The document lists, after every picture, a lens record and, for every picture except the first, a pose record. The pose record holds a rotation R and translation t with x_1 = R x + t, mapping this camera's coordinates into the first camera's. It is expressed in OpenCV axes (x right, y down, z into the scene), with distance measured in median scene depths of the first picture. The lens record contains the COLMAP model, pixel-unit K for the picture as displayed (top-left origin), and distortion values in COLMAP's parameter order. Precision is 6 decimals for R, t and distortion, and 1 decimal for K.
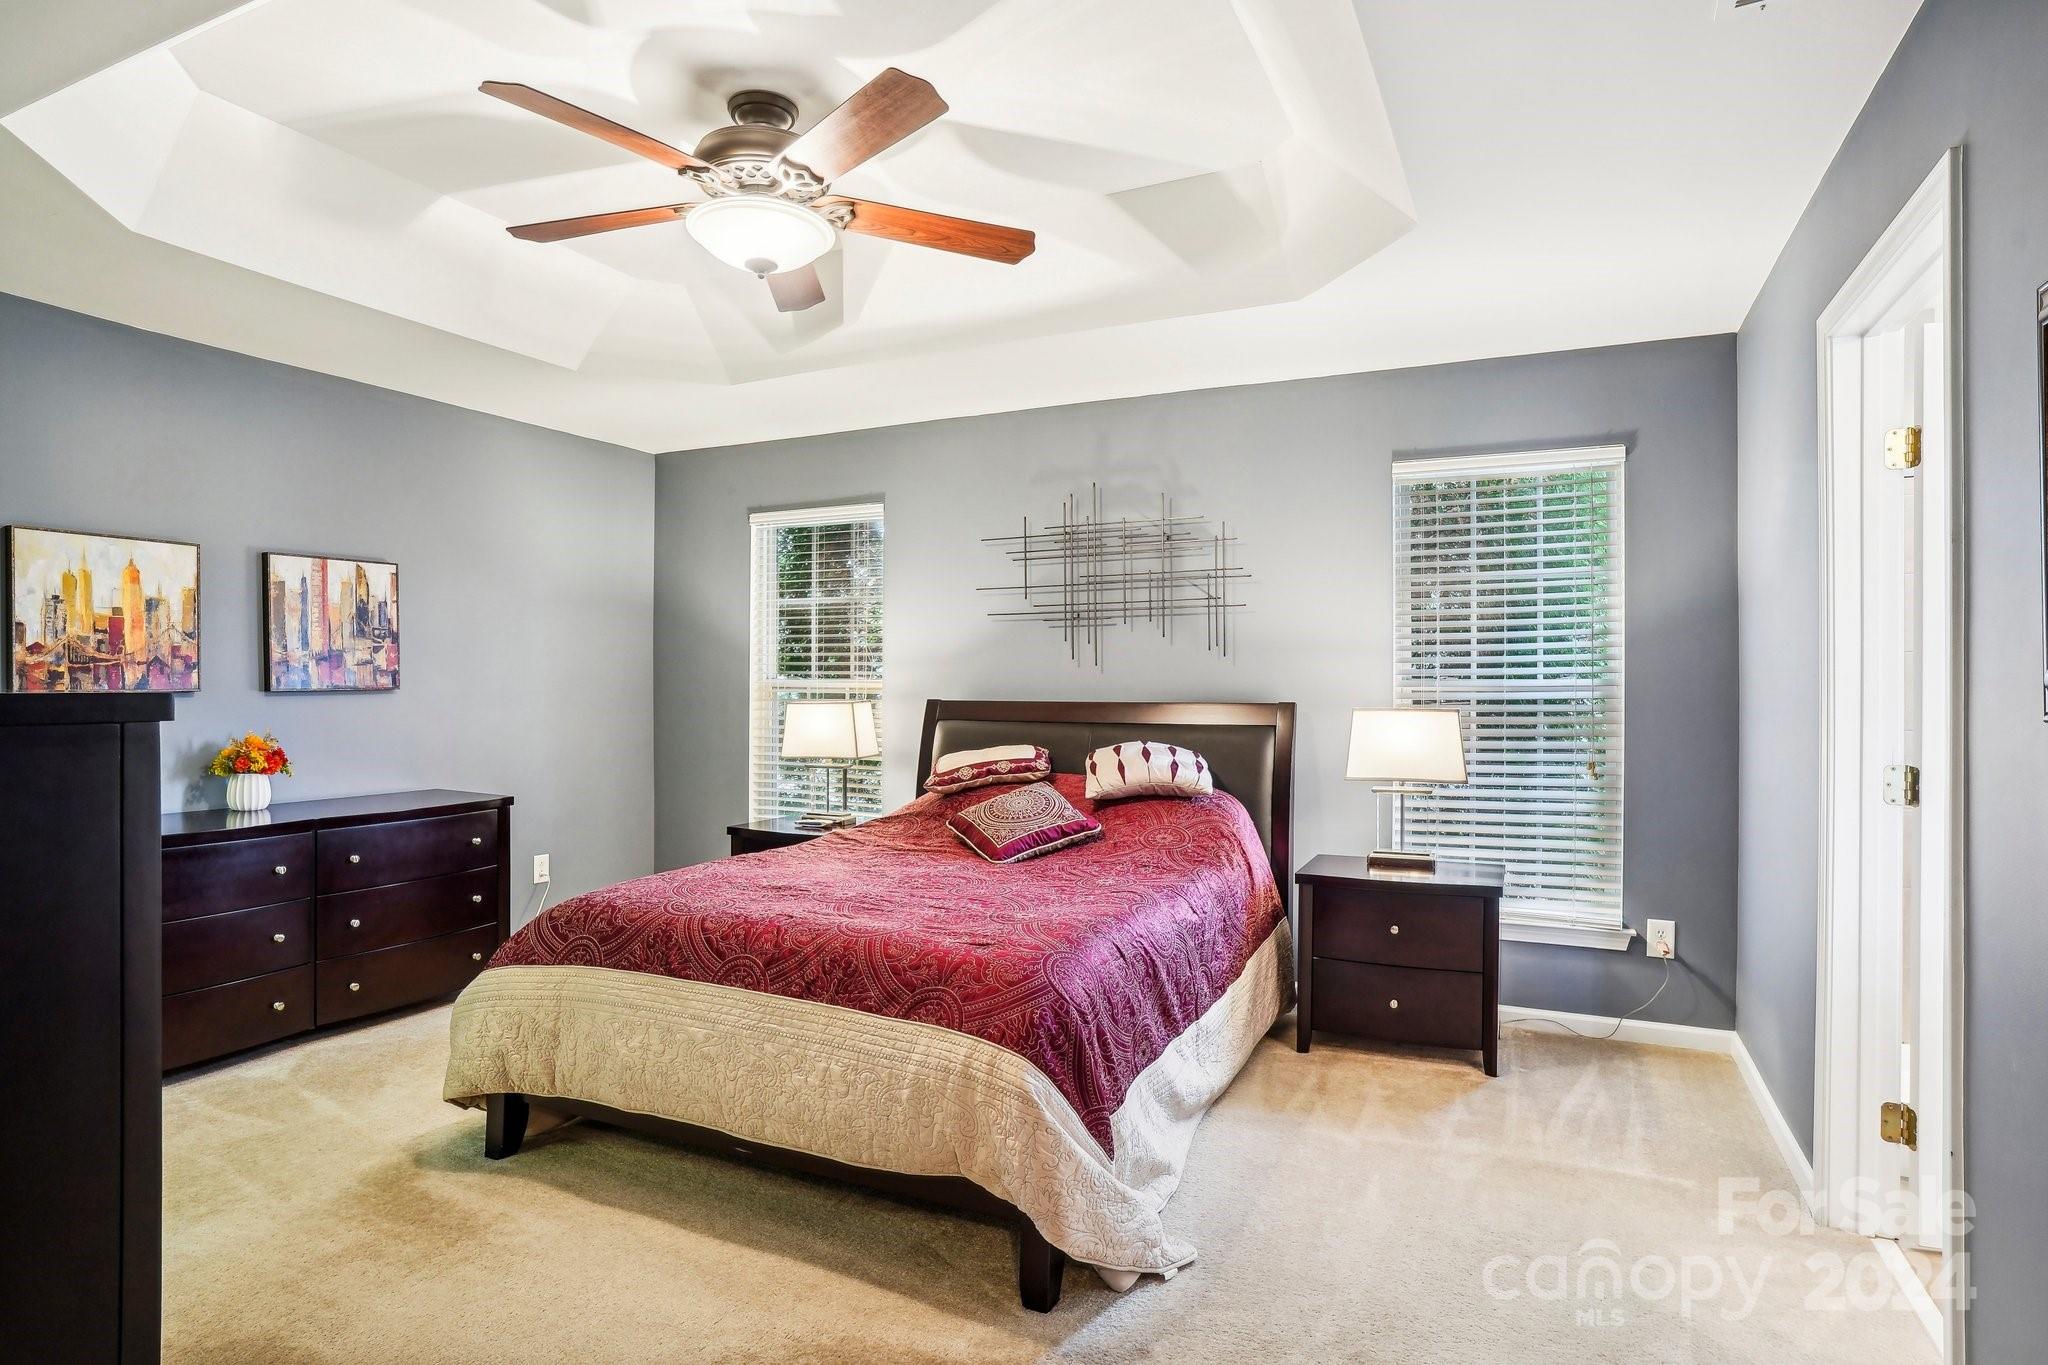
lens RADIAL K [[1101.9, 0, 1021.8], [0, 1101.9, 668.5], [0, 0, 1]] dist [-0.076137, 0.044752]
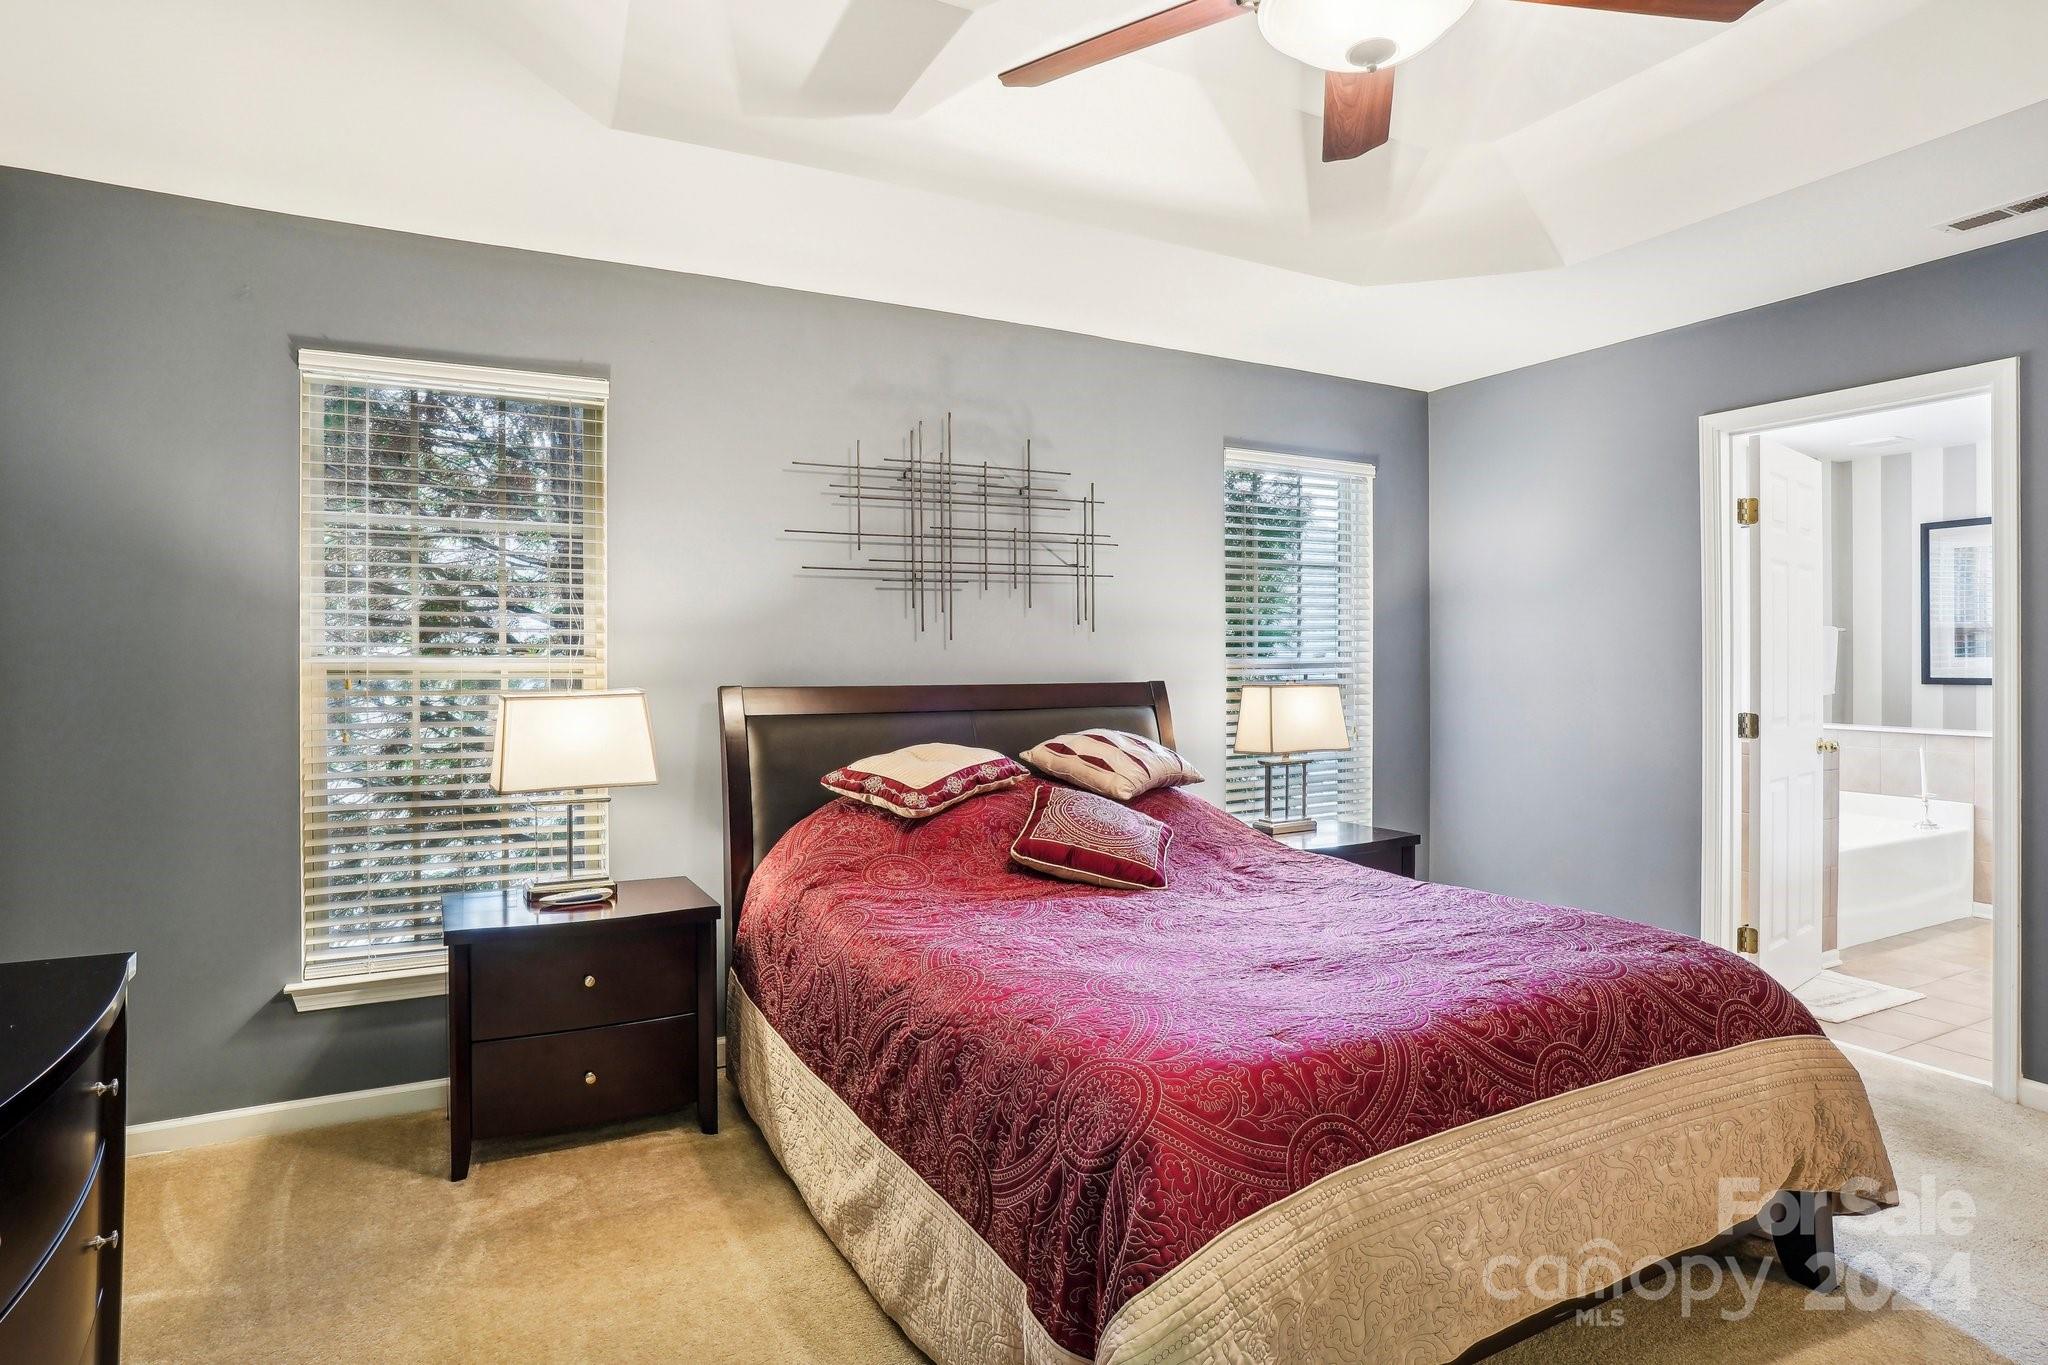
lens RADIAL K [[1129.0, 0, 1011.7], [0, 1129.0, 673.5], [0, 0, 1]] dist [-0.081828, 0.050323]
pose [[0.585063, -0.013219, 0.810880, -0.590594], [-0.007249, 0.999742, 0.021529, 0.004017], [-0.810955, -0.018474, 0.584816, 0.492415]]
